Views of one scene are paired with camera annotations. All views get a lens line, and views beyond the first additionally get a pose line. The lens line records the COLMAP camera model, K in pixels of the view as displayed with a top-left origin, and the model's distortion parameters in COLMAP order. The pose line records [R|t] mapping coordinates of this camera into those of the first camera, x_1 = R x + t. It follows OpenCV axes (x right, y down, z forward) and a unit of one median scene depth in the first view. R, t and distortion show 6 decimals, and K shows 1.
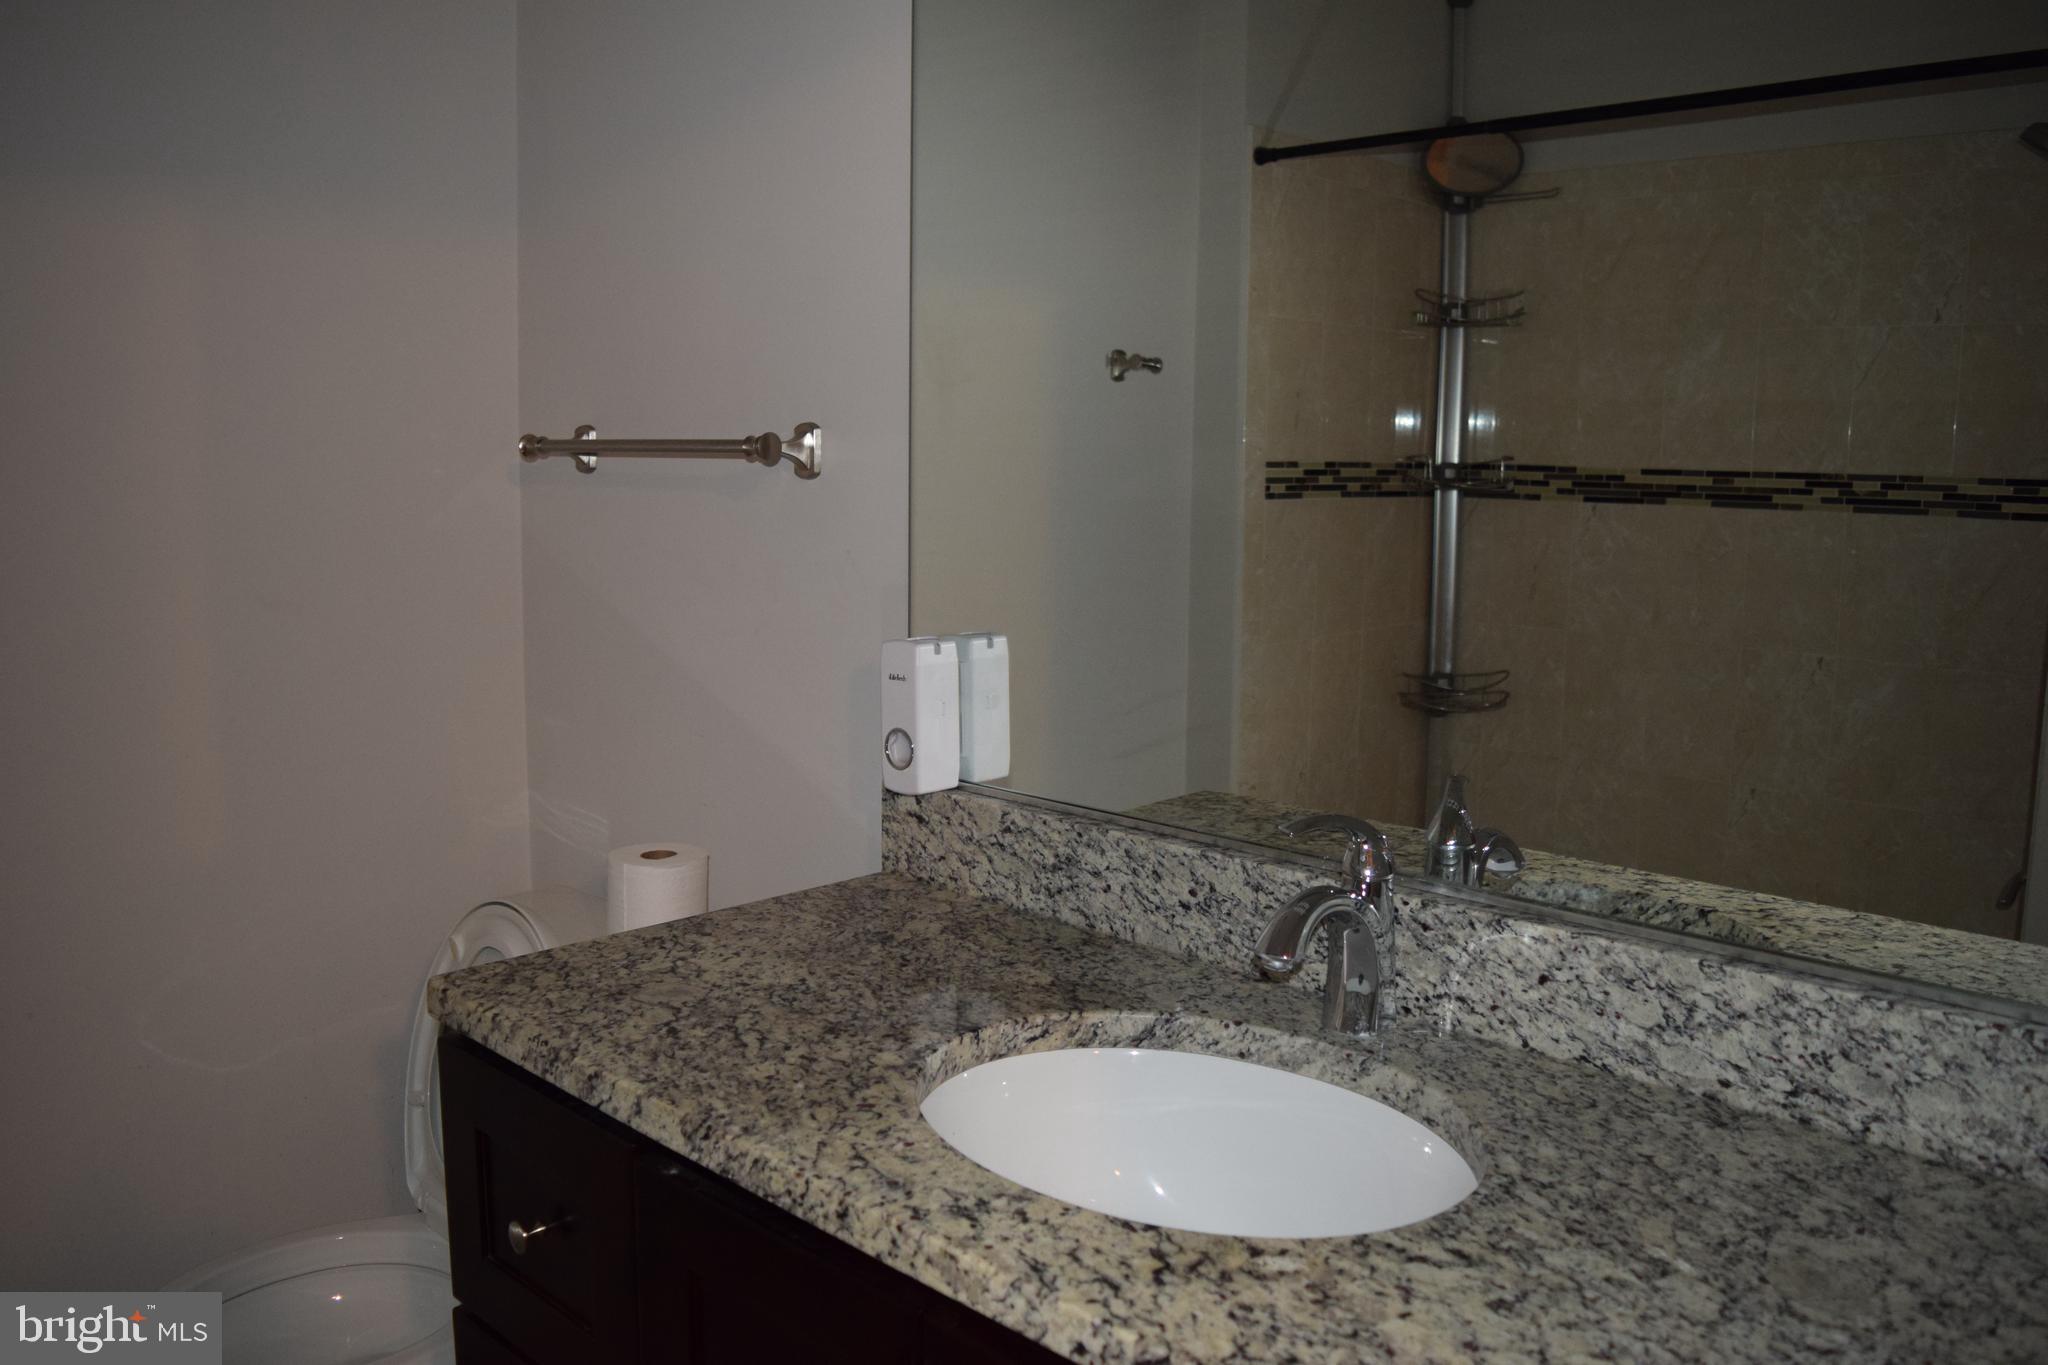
lens RADIAL K [[1602.1, 0, 1040.1], [0, 1602.1, 670.3], [0, 0, 1]] dist [-0.094865, 0.020573]
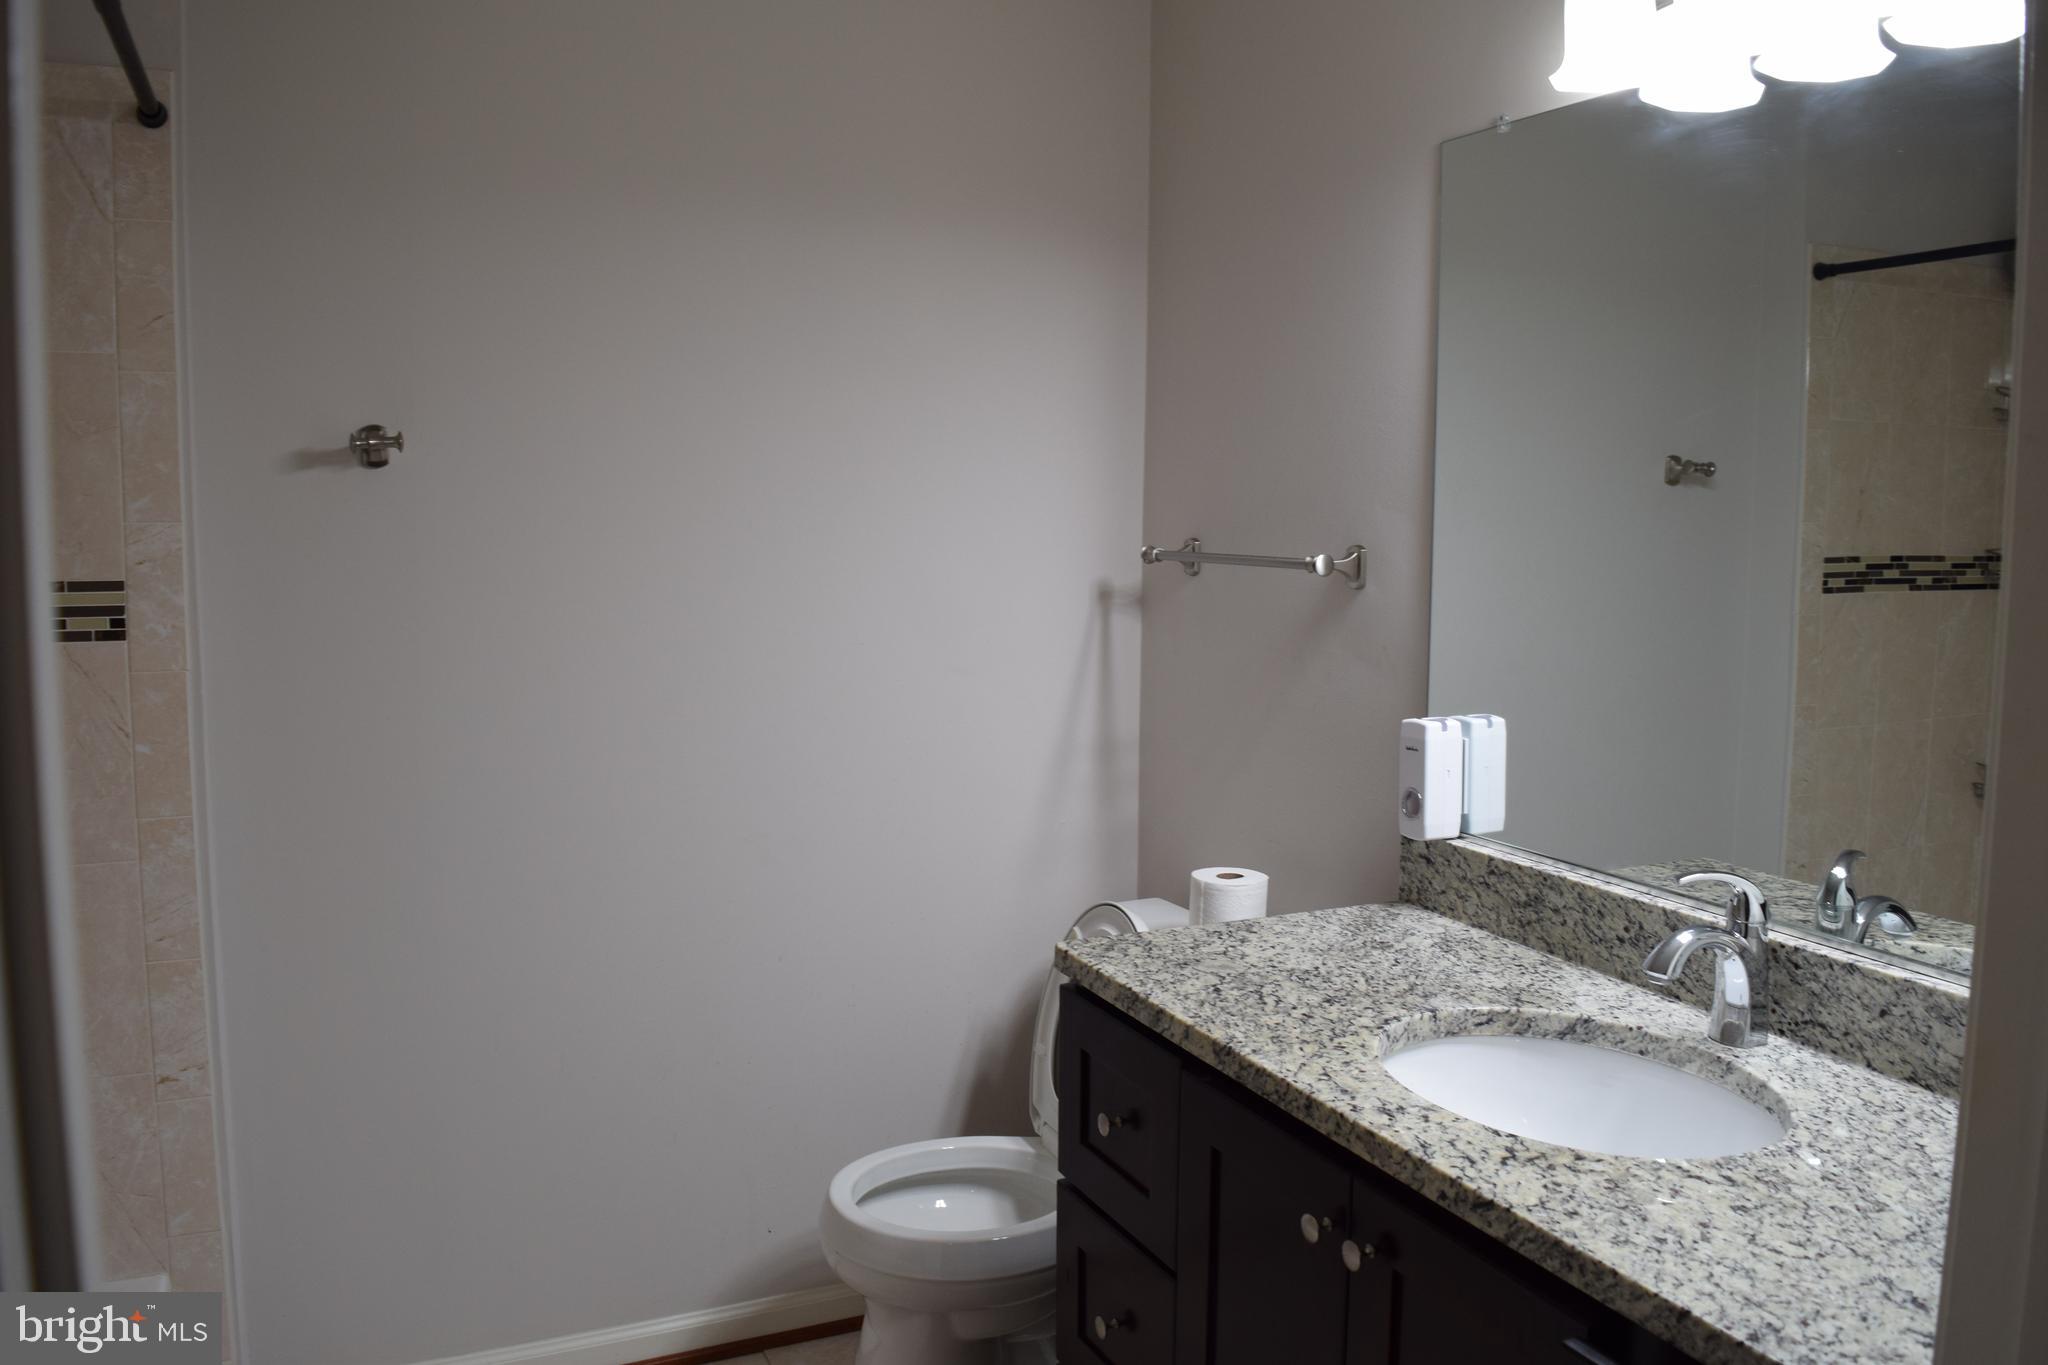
lens RADIAL K [[1602.1, 0, 1040.1], [0, 1602.1, 670.3], [0, 0, 1]] dist [-0.094865, 0.020573]
pose [[0.924820, 0.030591, -0.379173, 0.154193], [-0.044696, 0.998595, -0.028451, -0.010830], [0.377770, 0.043260, 0.924888, -0.392278]]
